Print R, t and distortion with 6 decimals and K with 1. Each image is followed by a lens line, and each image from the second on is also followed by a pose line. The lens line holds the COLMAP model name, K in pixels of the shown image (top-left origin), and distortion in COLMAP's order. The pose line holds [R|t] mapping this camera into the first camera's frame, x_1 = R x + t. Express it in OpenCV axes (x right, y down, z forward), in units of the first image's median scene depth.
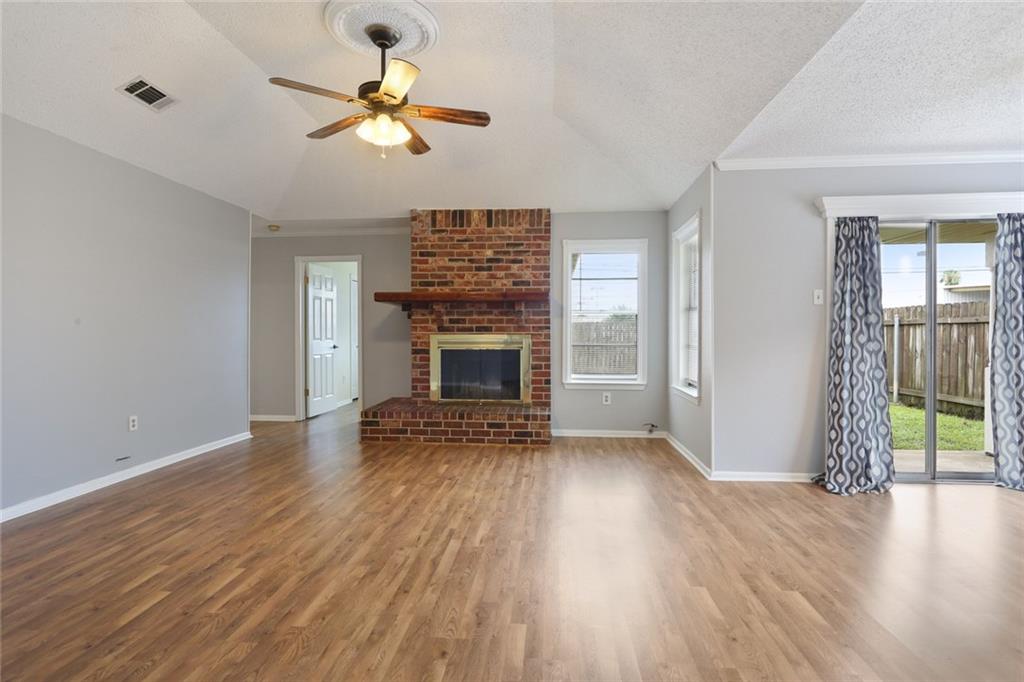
lens RADIAL K [[489.9, 0, 508.2], [0, 489.9, 337.6], [0, 0, 1]] dist [-0.004896, -0.000045]
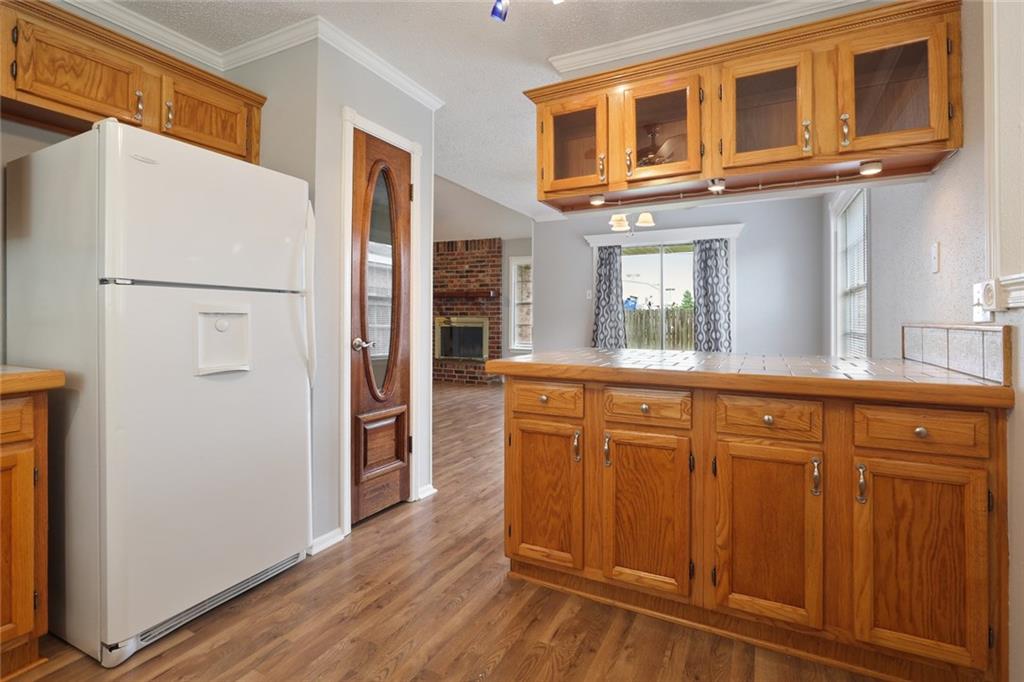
lens RADIAL K [[489.9, 0, 516.0], [0, 489.9, 319.9], [0, 0, 1]] dist [-0.004896, -0.000045]
pose [[0.934288, 0.004674, -0.356489, 0.981217], [-0.006926, 0.999963, -0.005041, 0.013037], [0.356452, 0.007178, 0.934286, -0.638502]]
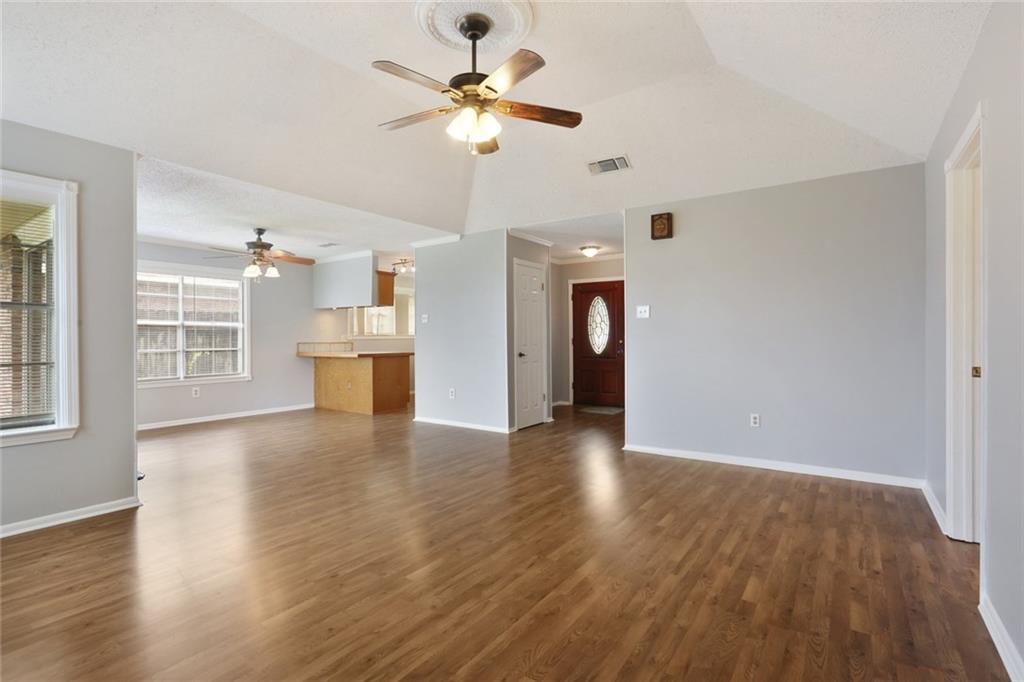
lens RADIAL K [[485.1, 0, 514.1], [0, 485.1, 335.9], [0, 0, 1]] dist [0.001937, 0.000064]
pose [[-0.871008, 0.006876, 0.491220, -0.635389], [0.010095, 0.999941, 0.003904, -0.016584], [-0.491165, 0.008360, -0.871027, 1.448748]]
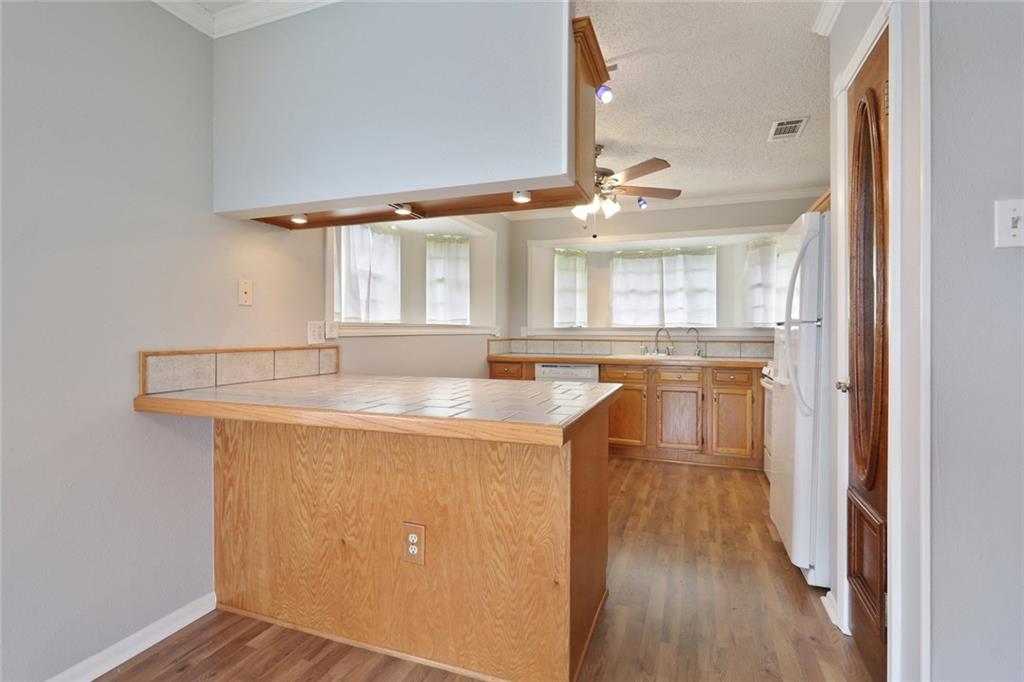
lens RADIAL K [[489.9, 0, 512.2], [0, 489.9, 332.5], [0, 0, 1]] dist [-0.004896, -0.000045]
pose [[-0.966121, -0.000554, 0.258088, 0.746526], [0.001670, 0.999963, 0.008399, -0.010116], [-0.258083, 0.008546, -0.966085, 0.441152]]
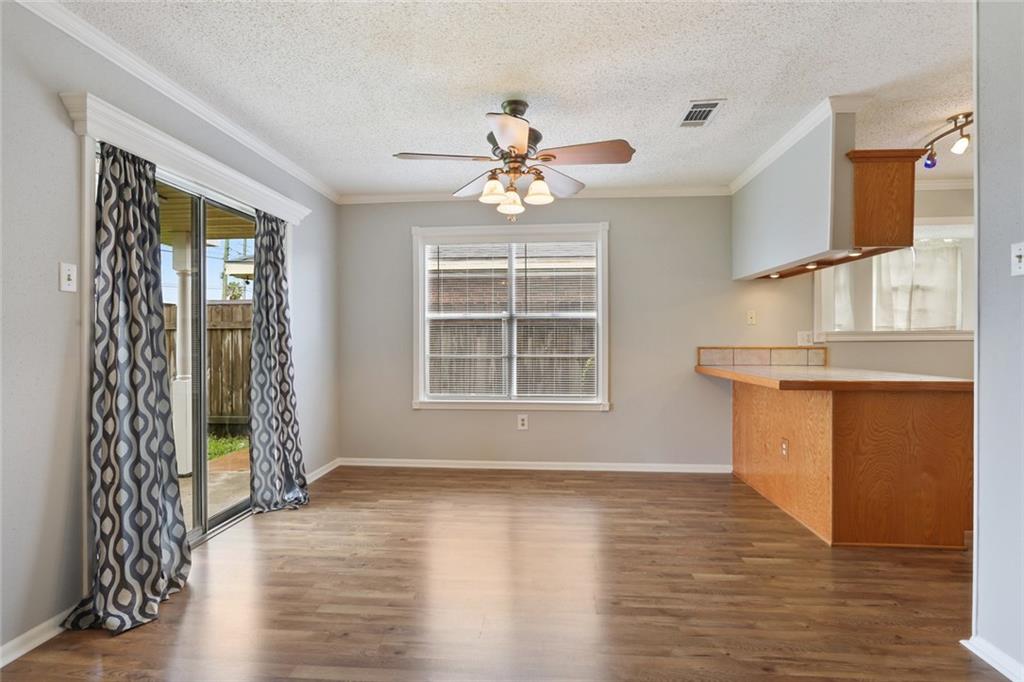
lens RADIAL K [[489.9, 0, 511.0], [0, 489.9, 341.6], [0, 0, 1]] dist [-0.004896, -0.000045]
pose [[-0.008418, -0.003255, 0.999959, 0.097216], [0.011139, 0.999932, 0.003349, -0.009180], [-0.999903, 0.011167, -0.008382, 0.516082]]
